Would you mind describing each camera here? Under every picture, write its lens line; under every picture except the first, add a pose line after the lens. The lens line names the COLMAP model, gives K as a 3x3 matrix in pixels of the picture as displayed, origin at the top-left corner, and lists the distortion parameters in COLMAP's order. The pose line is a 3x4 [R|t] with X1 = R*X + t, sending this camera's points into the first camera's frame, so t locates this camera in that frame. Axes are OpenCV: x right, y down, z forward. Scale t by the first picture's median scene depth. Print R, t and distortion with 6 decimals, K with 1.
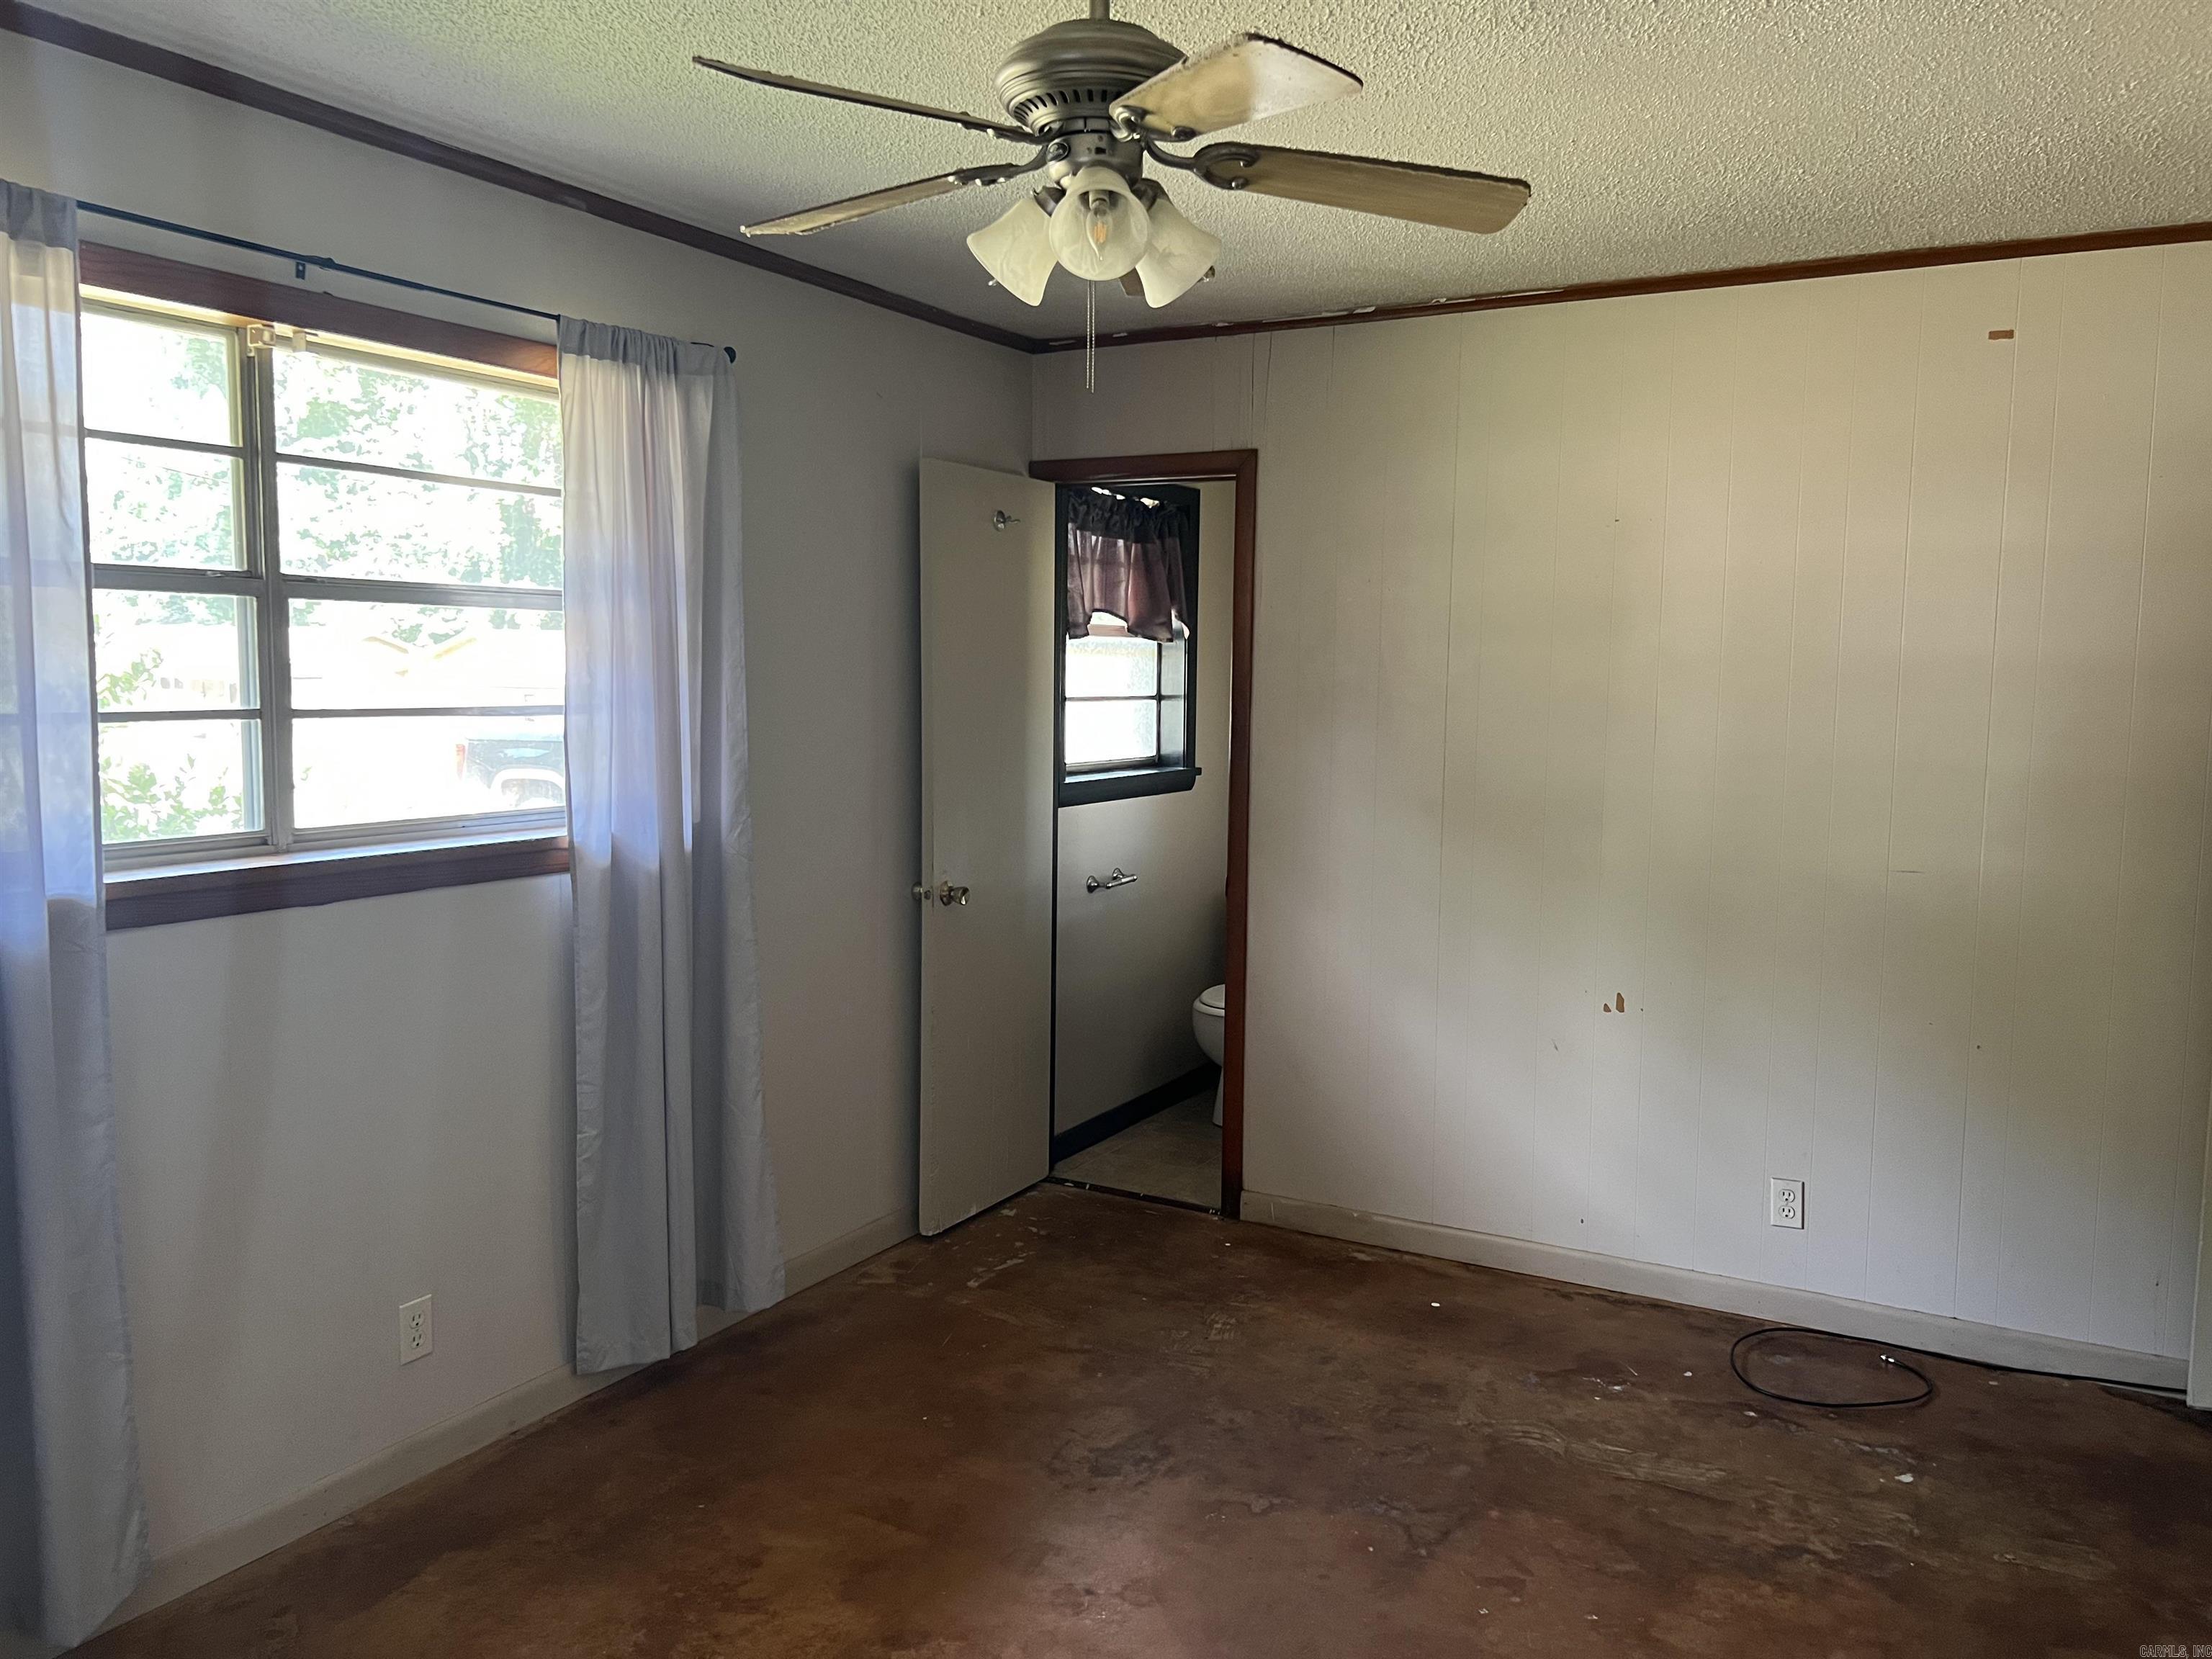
lens RADIAL K [[1661.8, 0, 1119.7], [0, 1661.8, 826.2], [0, 0, 1]] dist [0.048554, -0.053565]
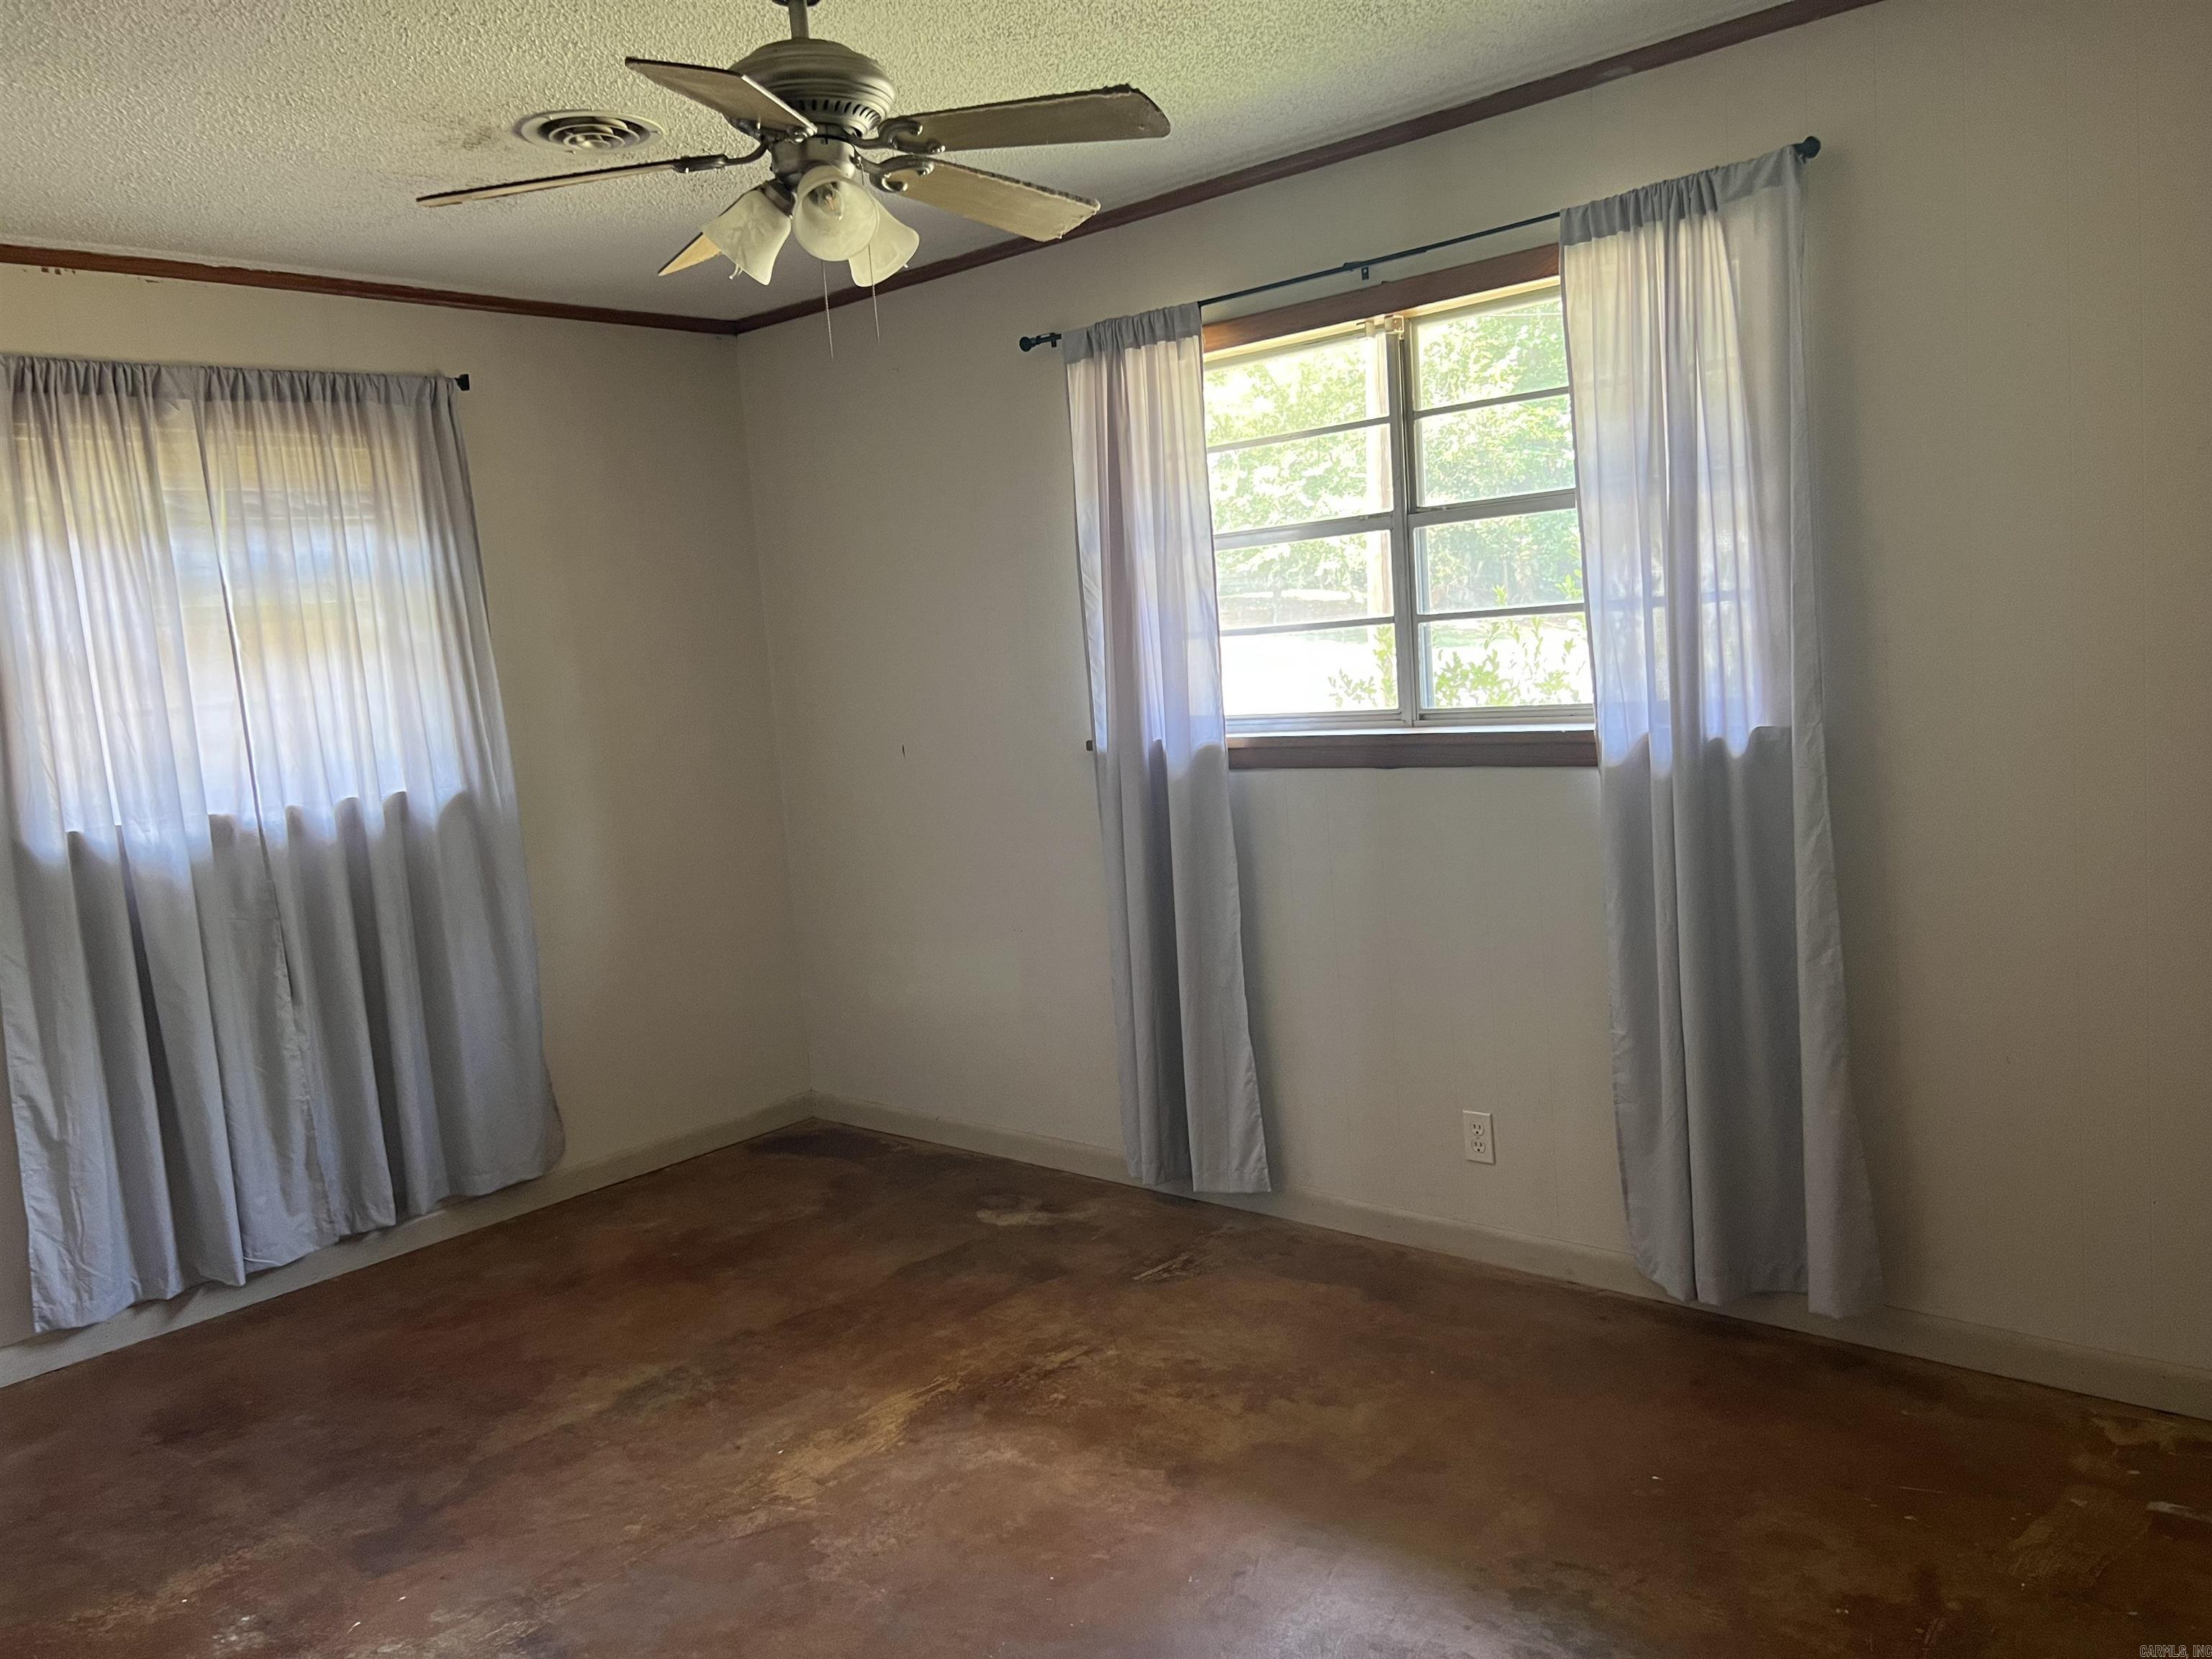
lens RADIAL K [[1661.8, 0, 1101.5], [0, 1661.8, 821.0], [0, 0, 1]] dist [0.048554, -0.053565]
pose [[-0.208366, 0.119669, -0.970702, 0.670264], [-0.016638, 0.991909, 0.125855, -0.058783], [0.977909, 0.042374, -0.204689, 0.862590]]
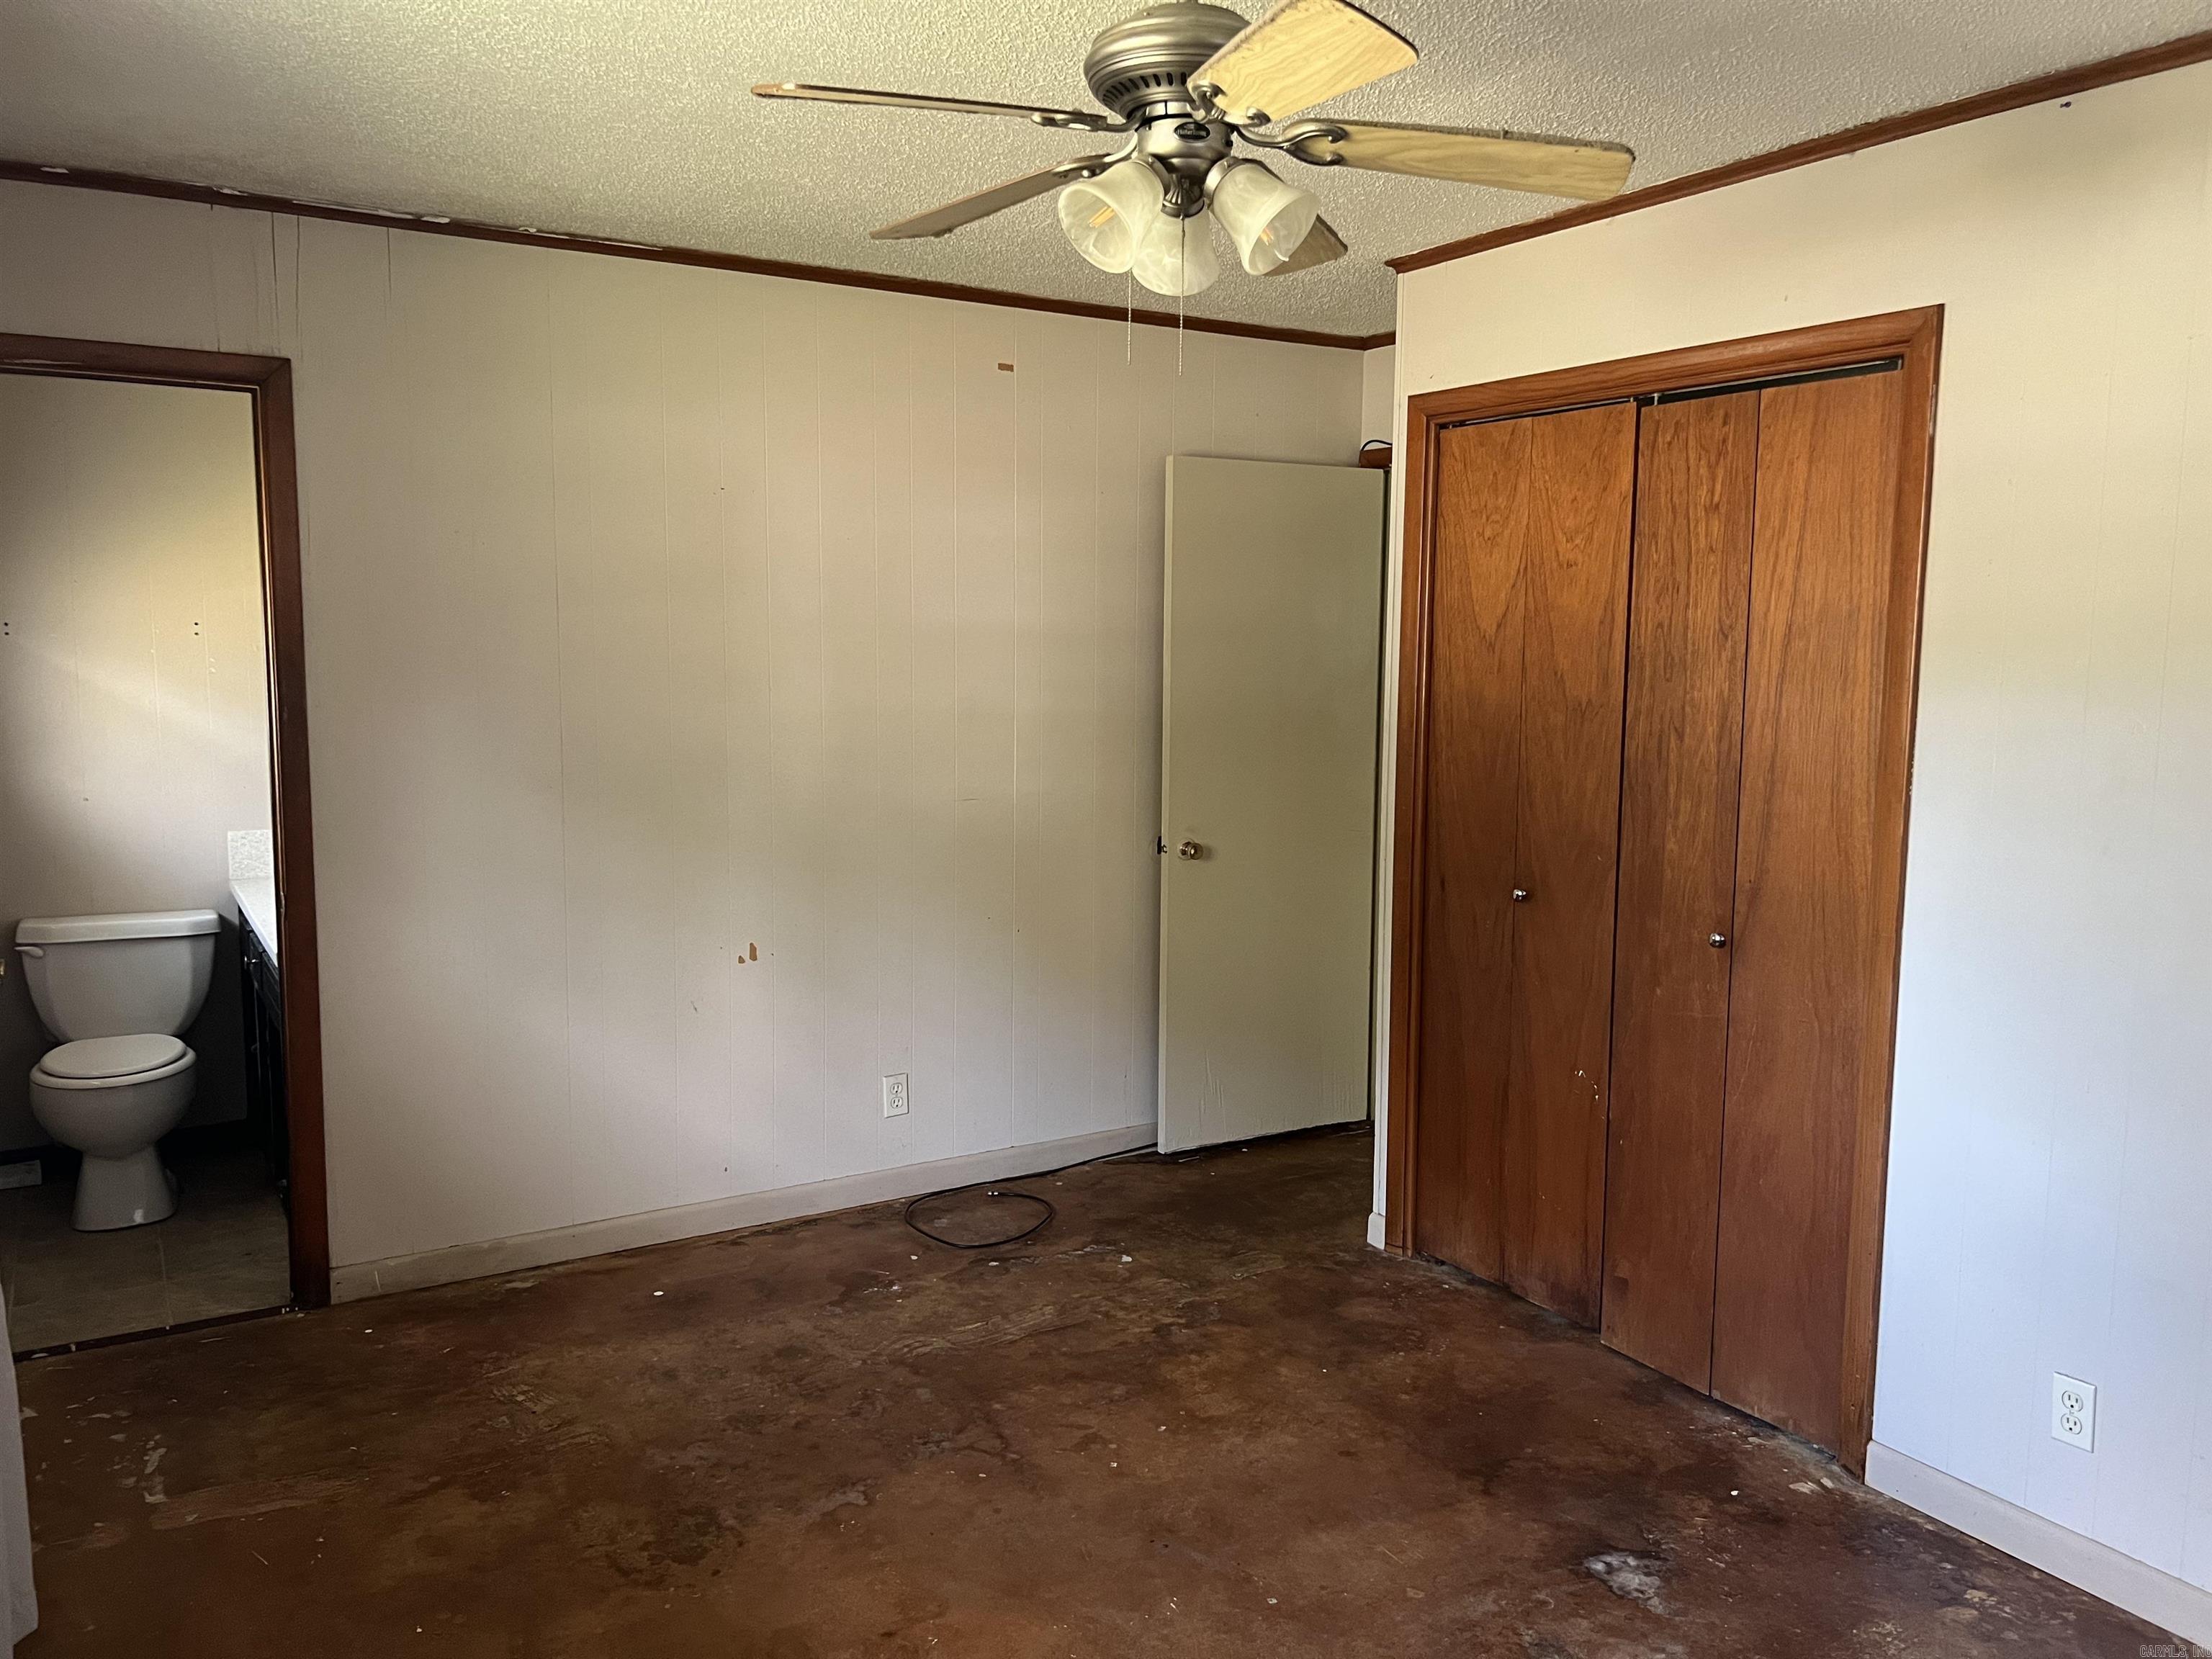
lens RADIAL K [[1661.8, 0, 1100.7], [0, 1661.8, 832.1], [0, 0, 1]] dist [0.048554, -0.053565]
pose [[0.497887, -0.110300, 0.860199, -0.559731], [0.082152, 0.993417, 0.079832, -0.040108], [-0.863342, 0.030919, 0.503671, 0.326998]]
